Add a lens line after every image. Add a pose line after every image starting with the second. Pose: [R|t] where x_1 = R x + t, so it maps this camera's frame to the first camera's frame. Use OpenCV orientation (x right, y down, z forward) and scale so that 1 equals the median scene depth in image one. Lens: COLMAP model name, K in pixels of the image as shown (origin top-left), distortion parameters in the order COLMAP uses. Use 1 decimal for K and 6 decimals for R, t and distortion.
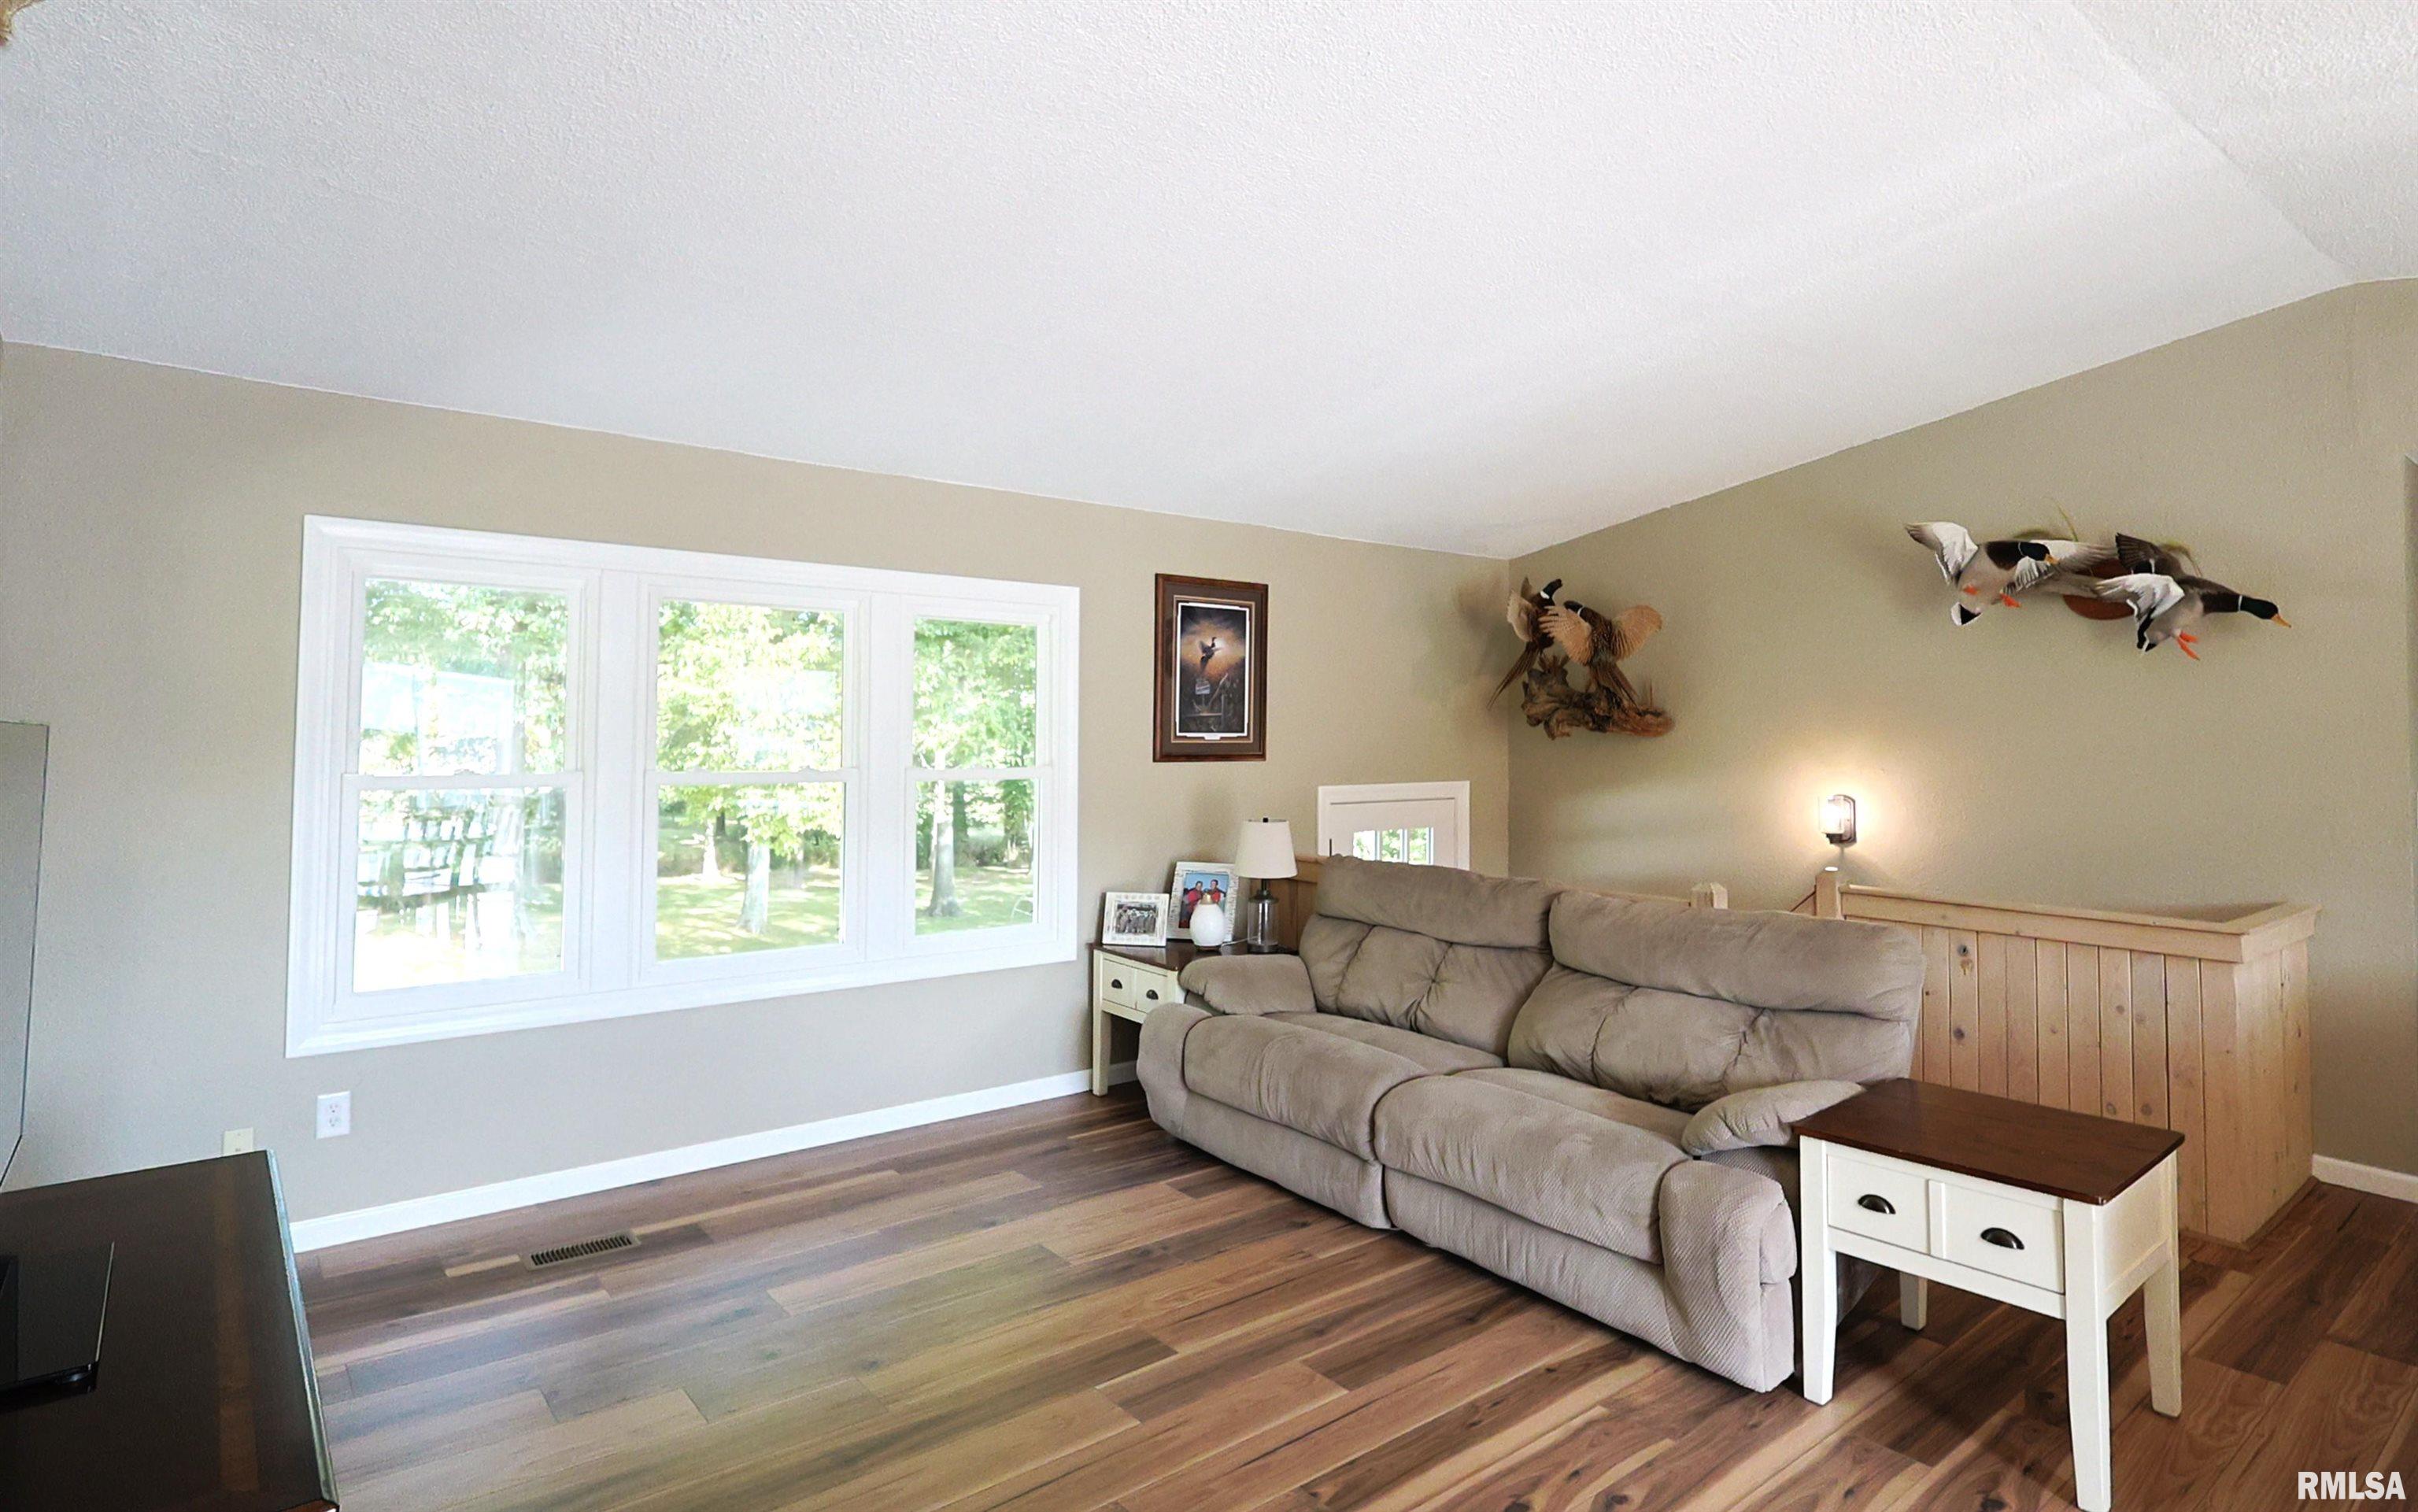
lens RADIAL K [[1266.3, 0, 1211.1], [0, 1266.3, 692.2], [0, 0, 1]] dist [0.002411, -0.000273]
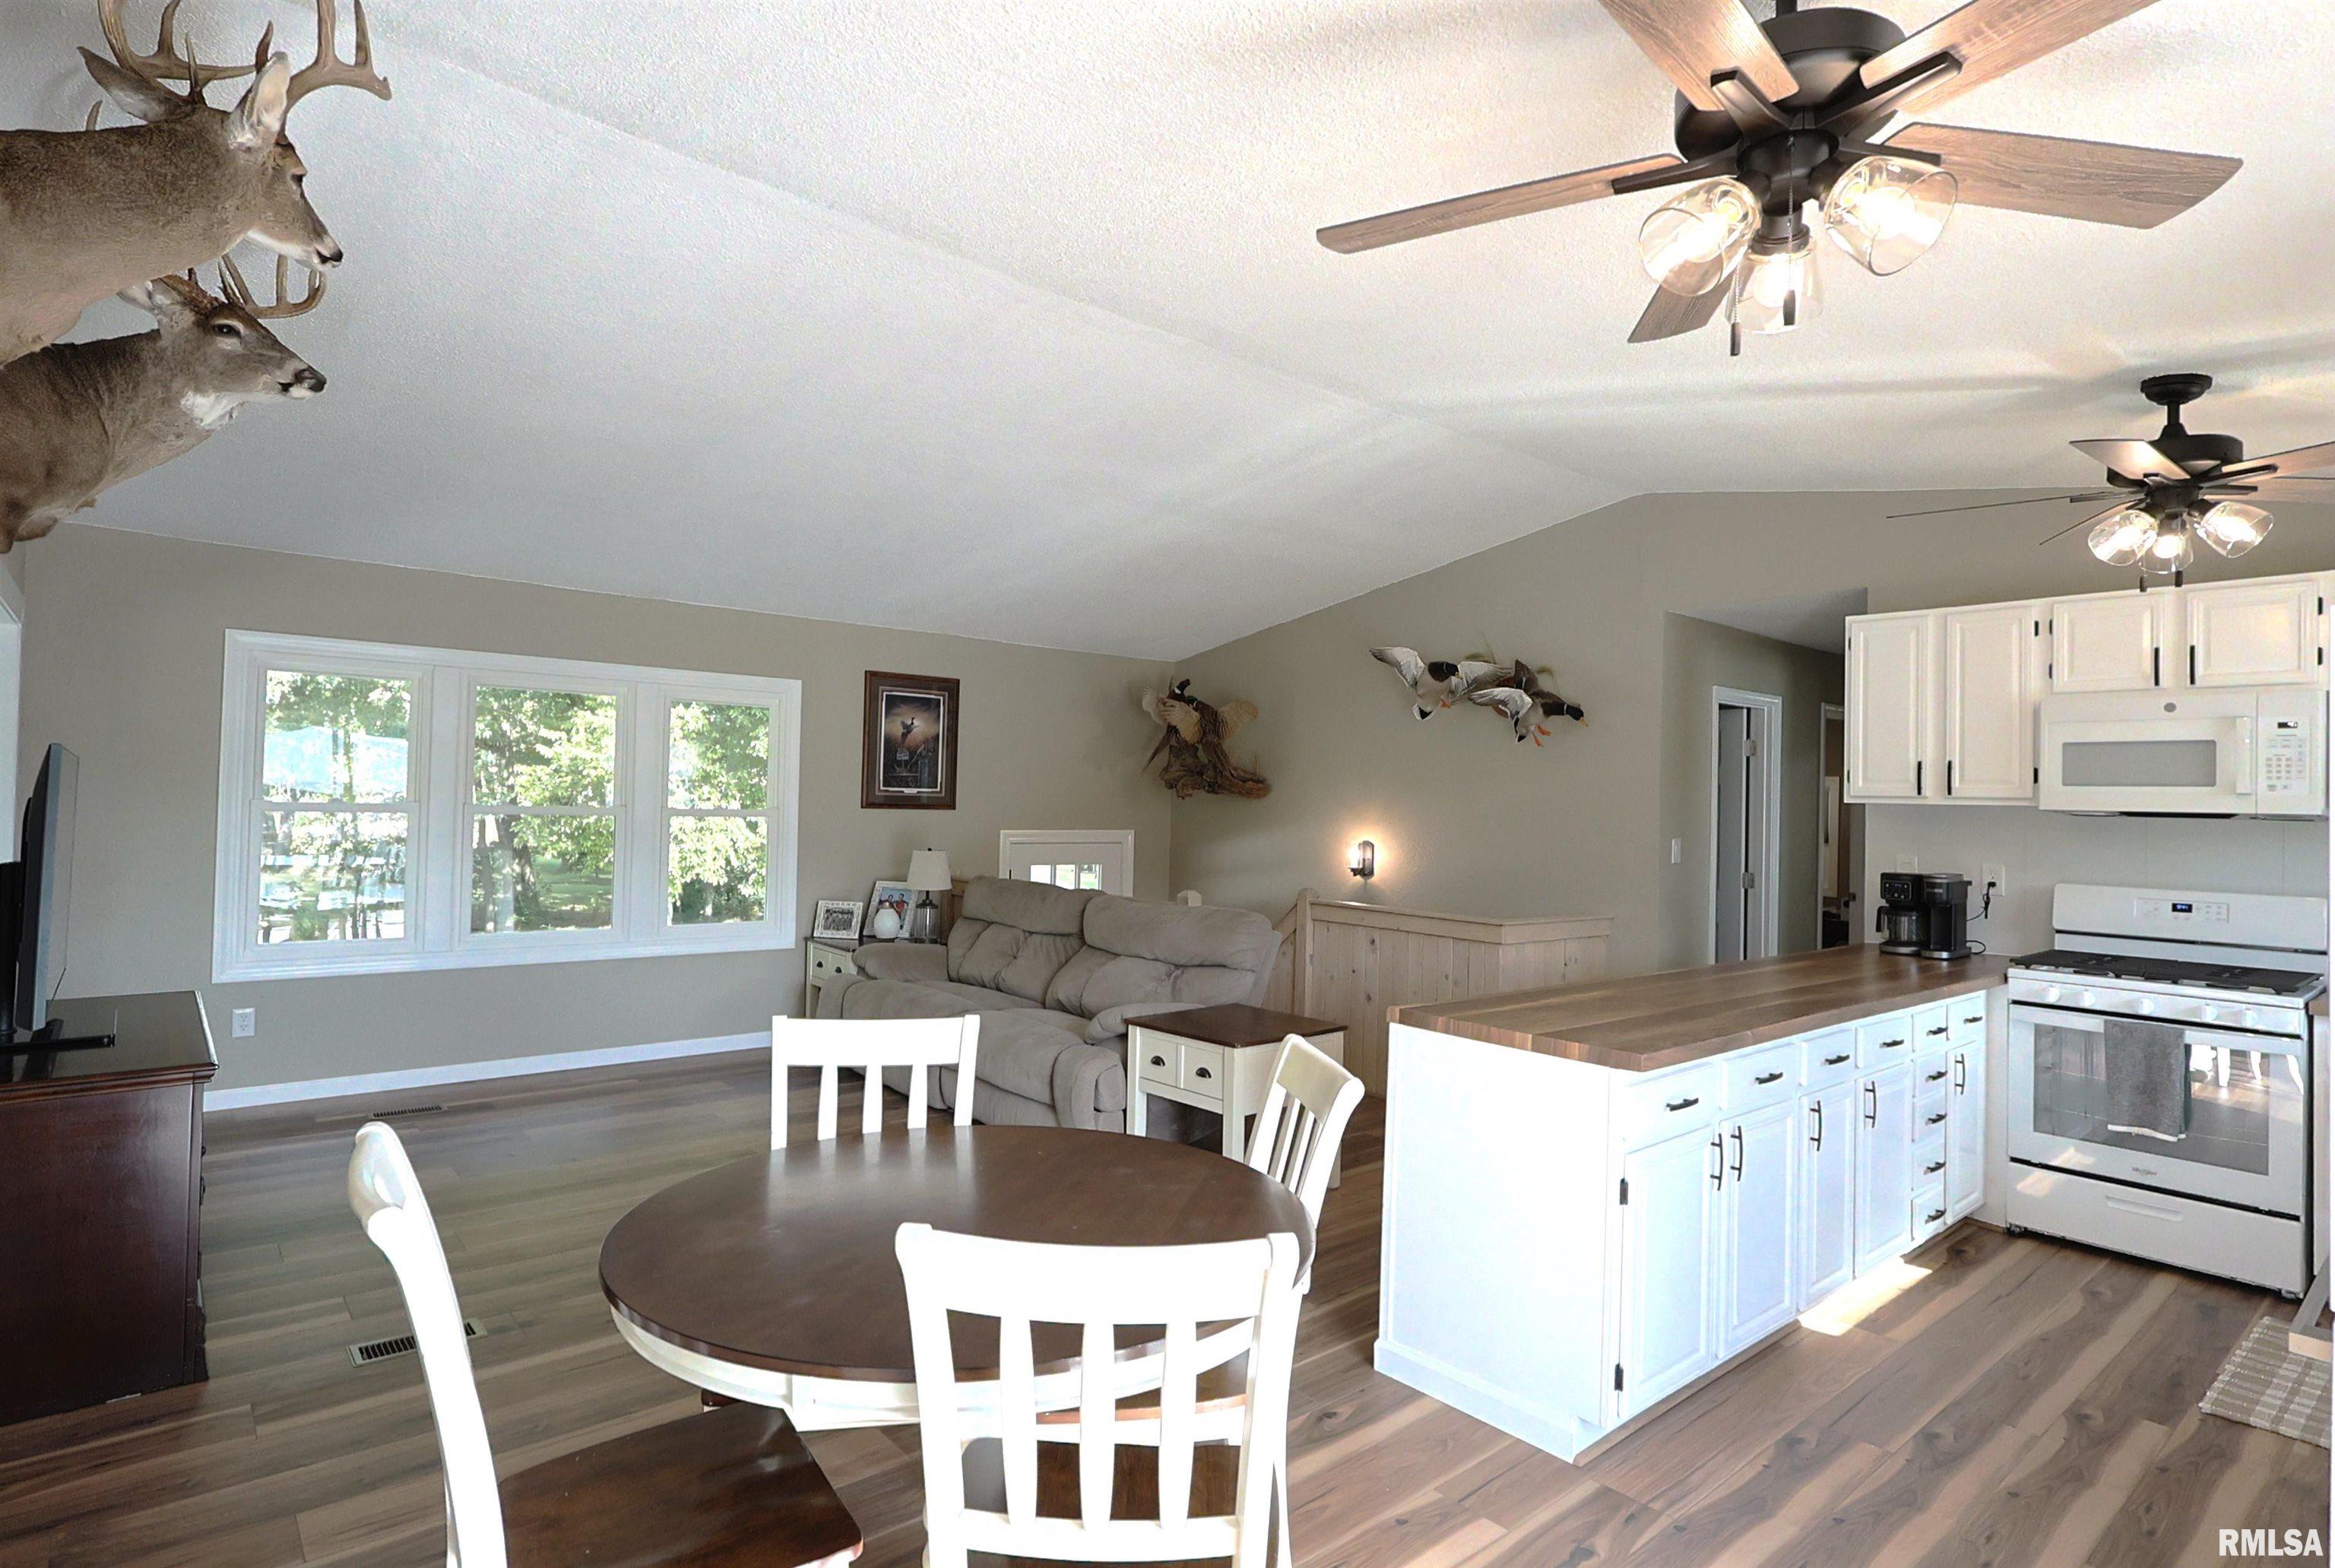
lens RADIAL K [[1208.5, 0, 1167.5], [0, 1208.5, 784.0], [0, 0, 1]] dist [-0.003491, 0.000097]
pose [[0.999528, 0.018082, 0.024832, 0.269411], [-0.018430, 0.999734, 0.013842, 0.005013], [-0.024575, -0.014293, 0.999596, -0.337194]]
